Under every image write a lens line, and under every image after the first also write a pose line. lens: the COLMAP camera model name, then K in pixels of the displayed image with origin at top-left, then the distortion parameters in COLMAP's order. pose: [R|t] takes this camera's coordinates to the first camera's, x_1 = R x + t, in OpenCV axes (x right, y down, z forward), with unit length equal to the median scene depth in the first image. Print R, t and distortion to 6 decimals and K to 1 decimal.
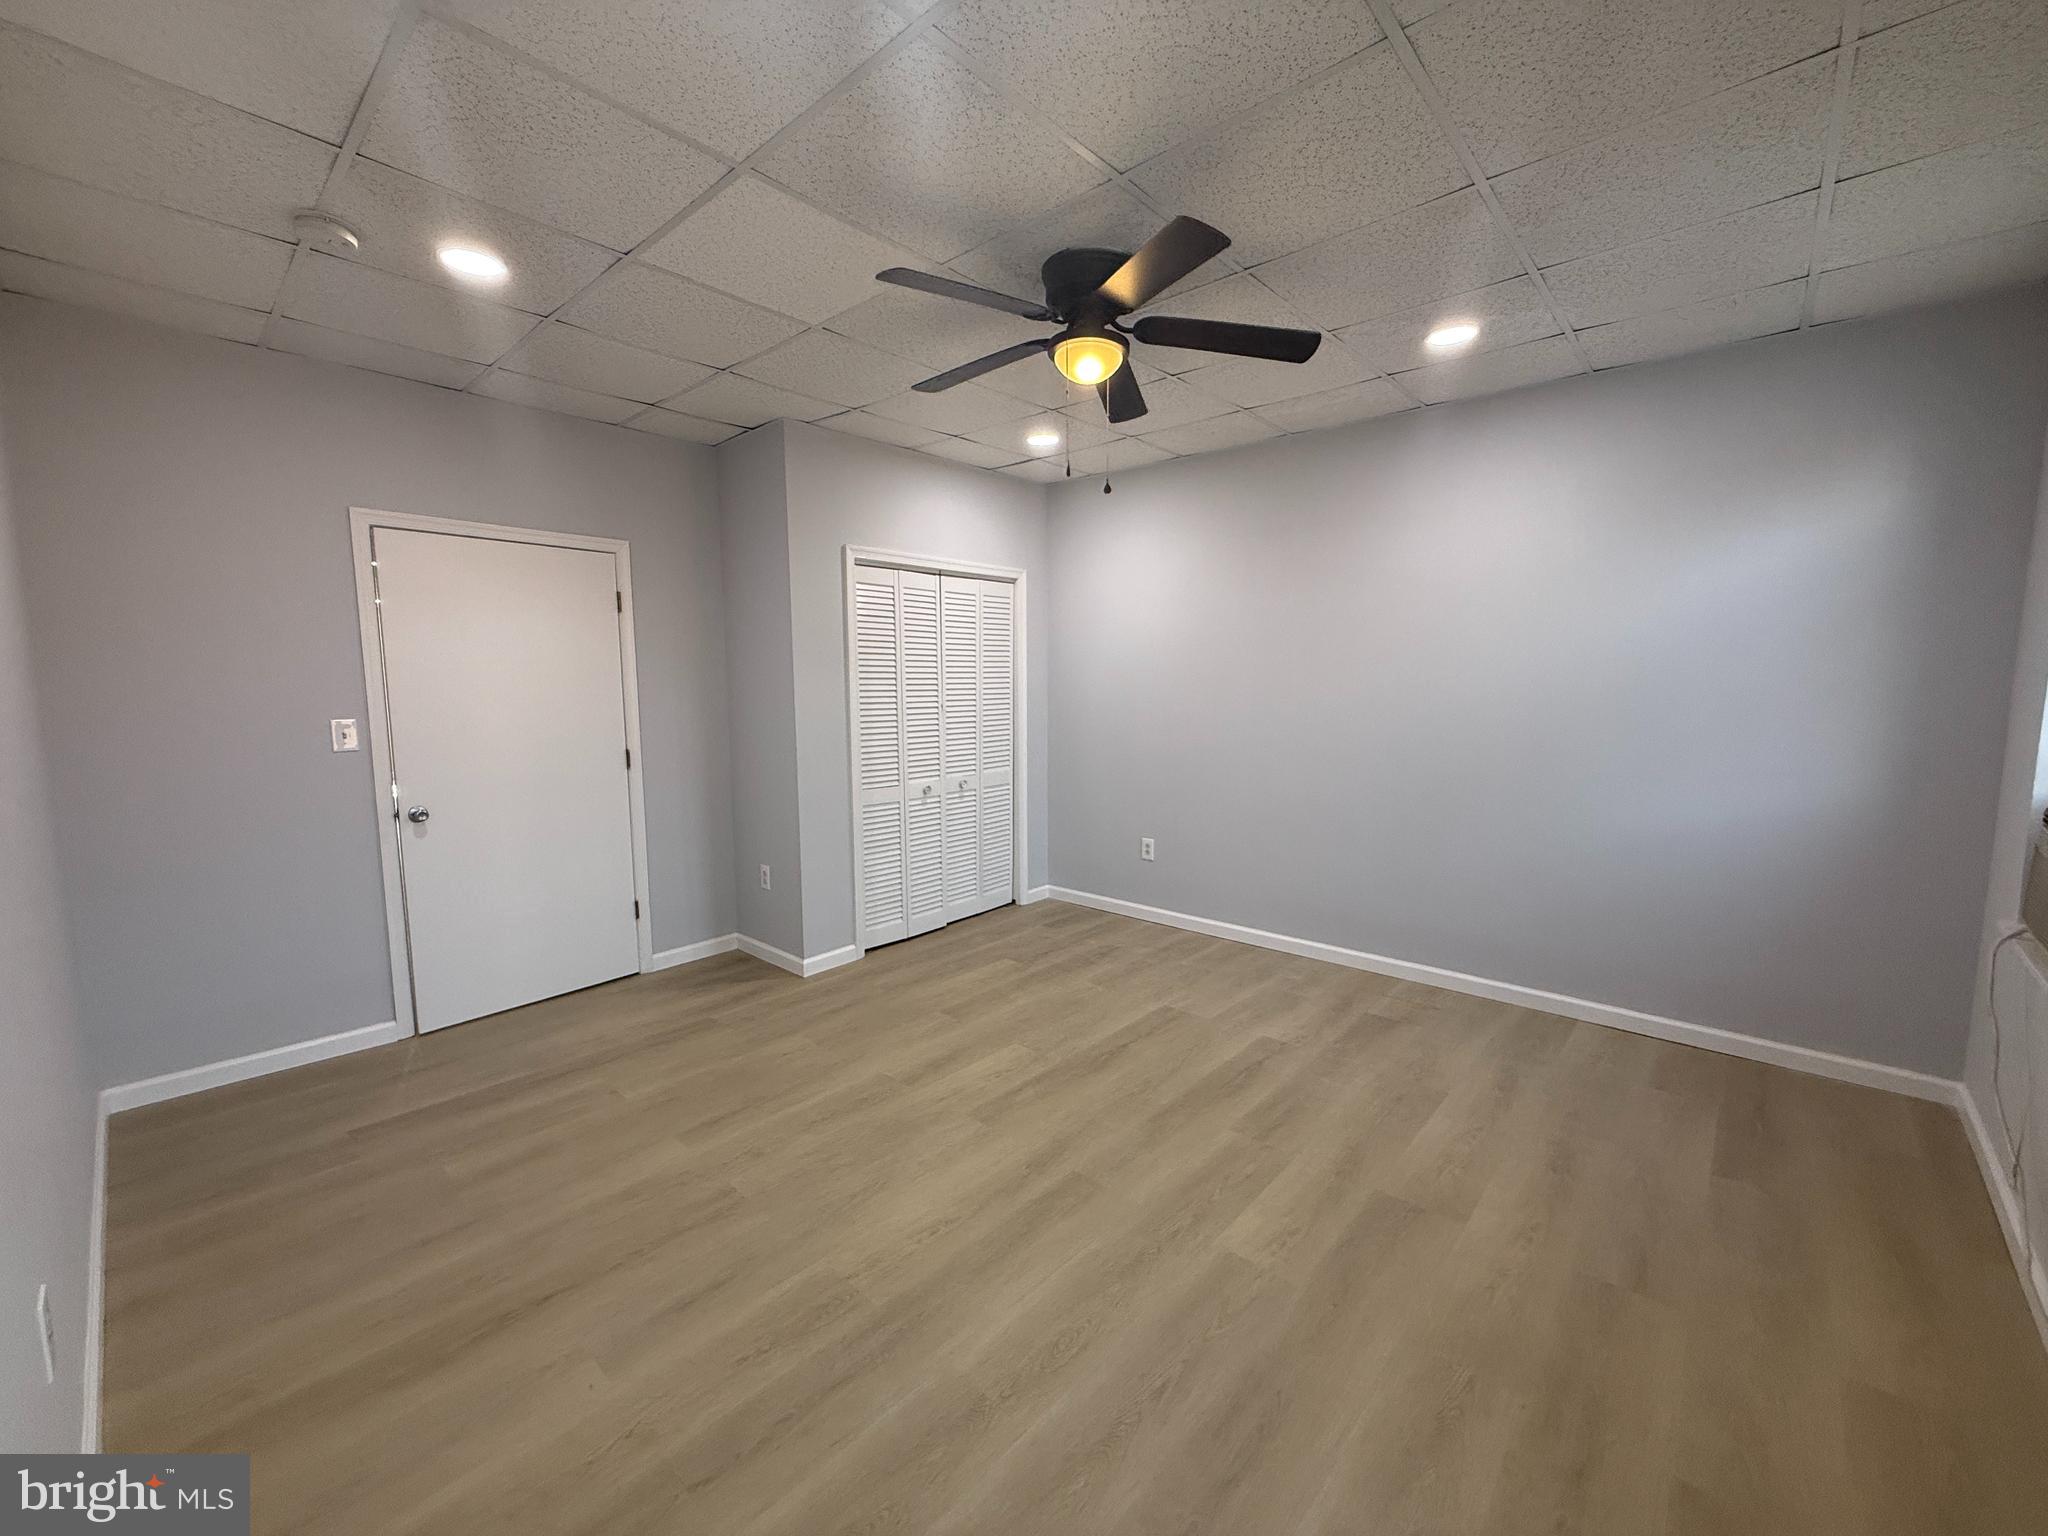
lens RADIAL K [[813.5, 0, 1019.0], [0, 813.5, 765.0], [0, 0, 1]] dist [-0.000322, 0.000187]
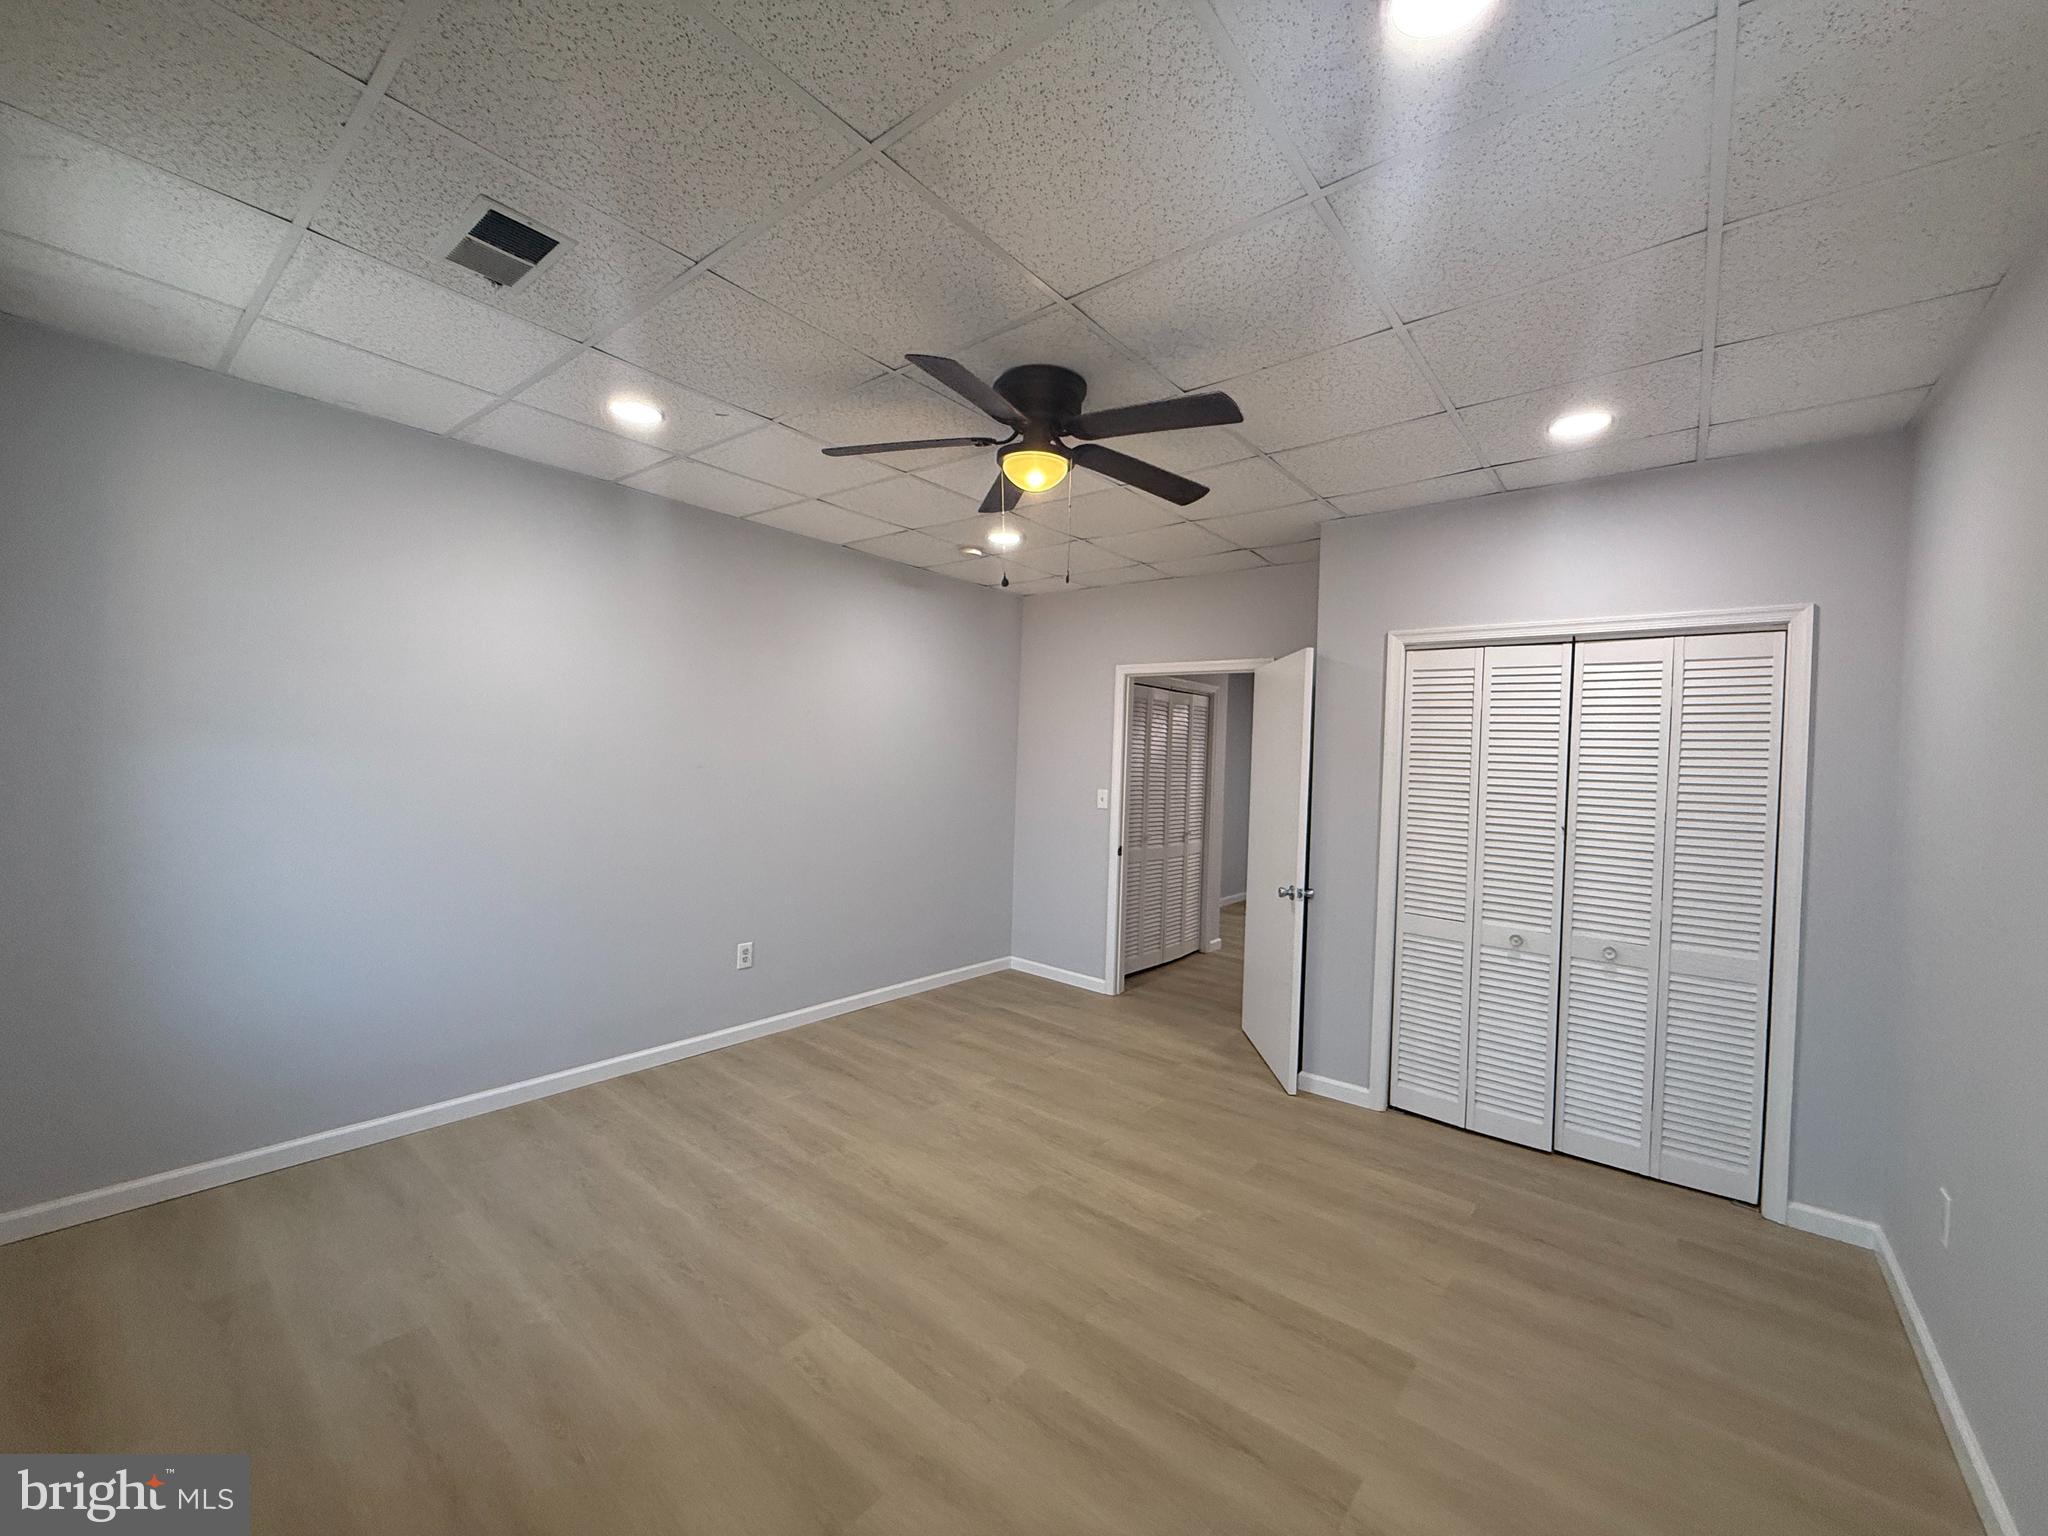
lens RADIAL K [[813.5, 0, 1019.0], [0, 813.5, 765.0], [0, 0, 1]] dist [-0.000322, 0.000187]
pose [[0.049262, 0.016560, -0.998649, 0.847204], [-0.141875, 0.989840, 0.009415, -0.097694], [0.988658, 0.141219, 0.051111, 0.733501]]
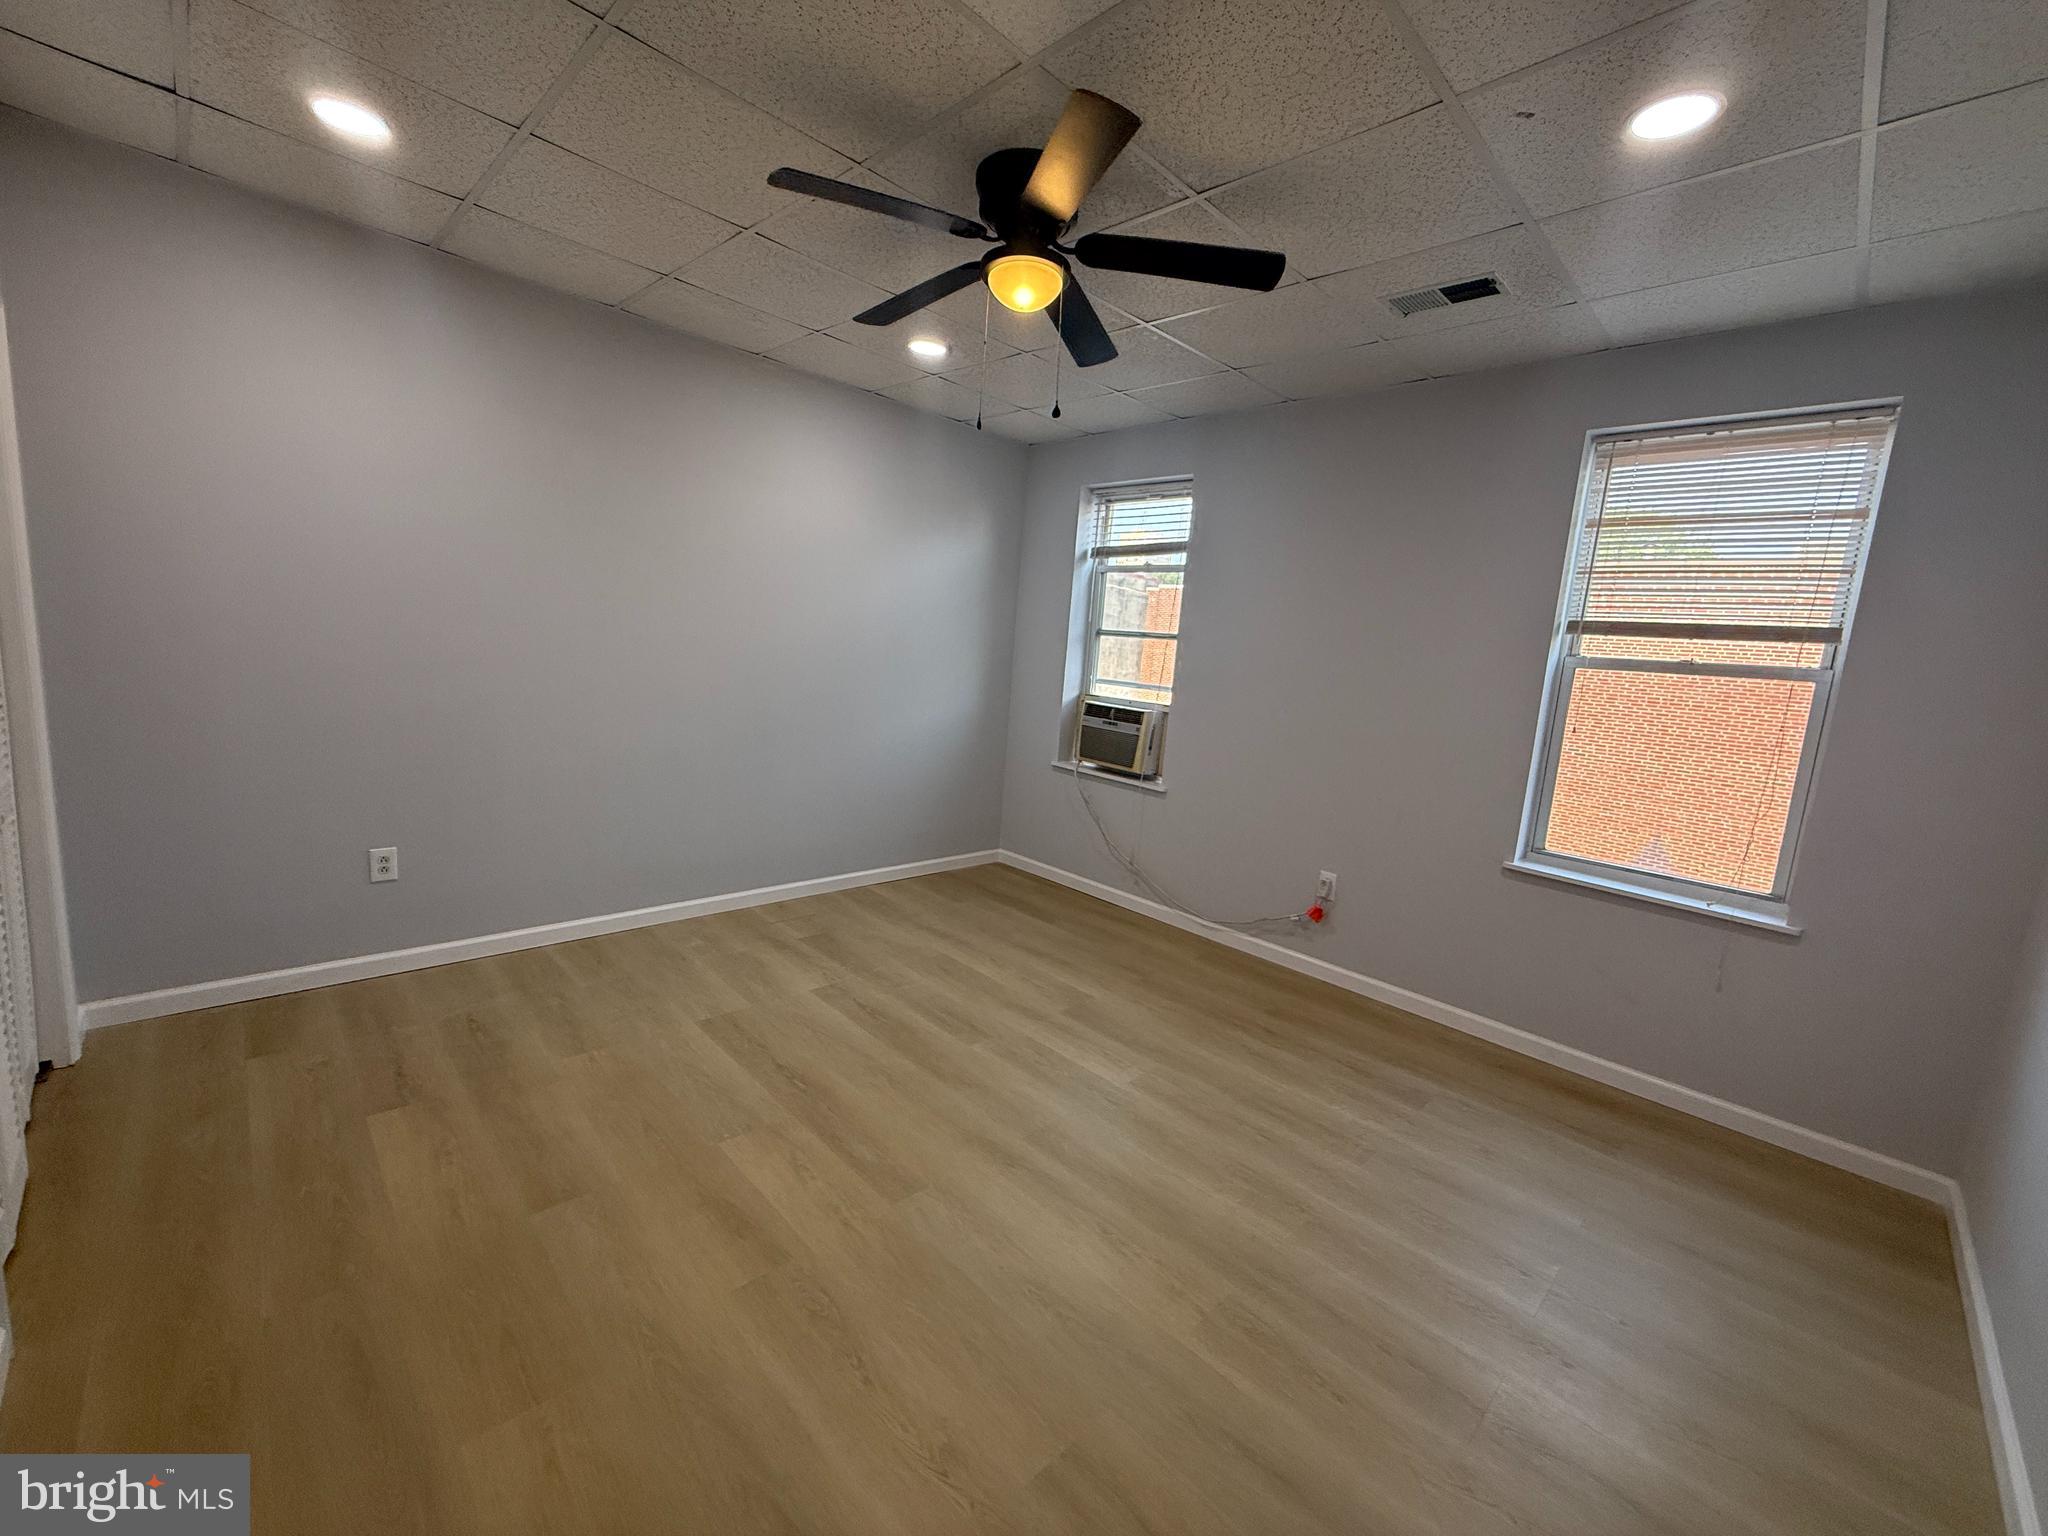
lens RADIAL K [[813.5, 0, 1019.0], [0, 813.5, 765.0], [0, 0, 1]] dist [-0.000322, 0.000187]
pose [[0.058349, -0.142839, 0.988025, -0.658140], [0.029862, 0.989518, 0.141291, -0.073732], [-0.997849, 0.021260, 0.062003, 0.720145]]
